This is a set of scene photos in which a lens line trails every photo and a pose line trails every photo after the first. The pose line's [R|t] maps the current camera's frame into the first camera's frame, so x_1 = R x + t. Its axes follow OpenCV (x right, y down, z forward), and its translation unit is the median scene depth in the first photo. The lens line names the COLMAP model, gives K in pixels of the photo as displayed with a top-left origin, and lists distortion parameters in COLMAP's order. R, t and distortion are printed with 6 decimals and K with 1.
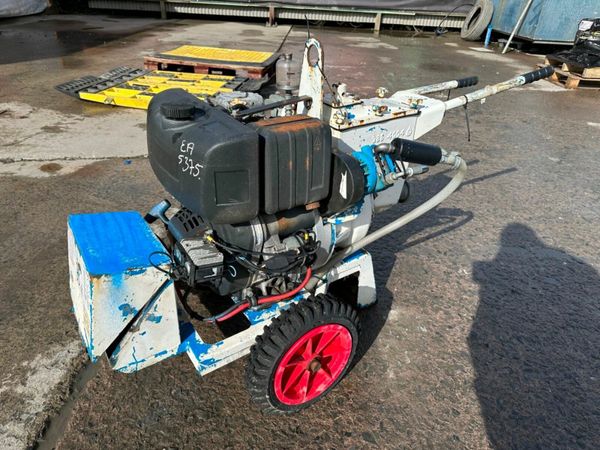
lens RADIAL K [[424.3, 0, 301.8], [0, 424.3, 224.8], [0, 0, 1]] dist [0.005139, 0.003864]
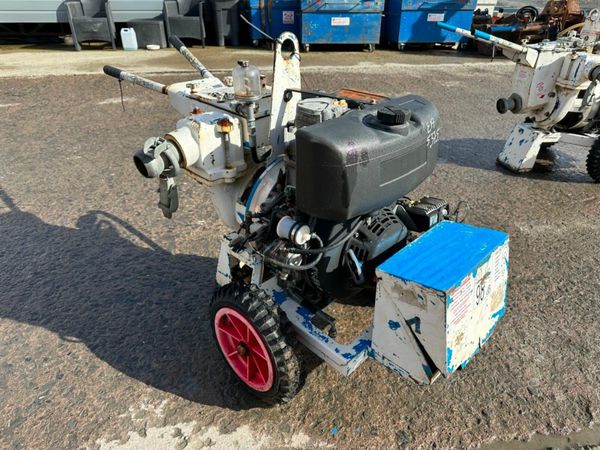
lens RADIAL K [[424.3, 0, 301.8], [0, 424.3, 224.8], [0, 0, 1]] dist [0.005139, 0.003864]
pose [[-0.185183, -0.530216, 0.827393, -0.930039], [0.478314, 0.686859, 0.547212, -0.570072], [-0.858442, 0.497088, 0.126415, 0.918111]]
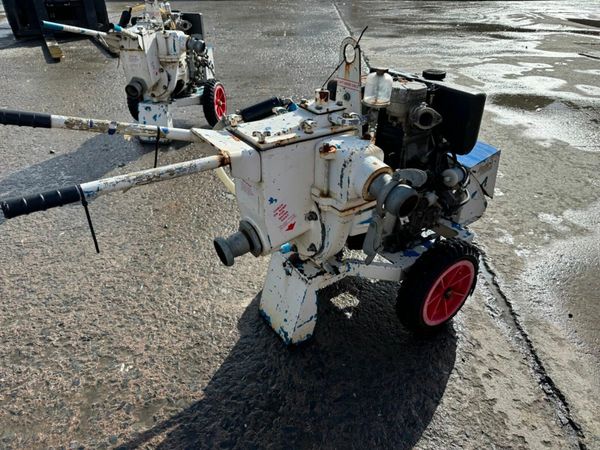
lens RADIAL K [[424.3, 0, 301.8], [0, 424.3, 224.8], [0, 0, 1]] dist [0.005139, 0.003864]
pose [[-0.999469, -0.030358, -0.011826, 0.127288], [-0.024457, 0.459302, 0.887944, -1.006919], [-0.021525, 0.887761, -0.459800, 1.647945]]
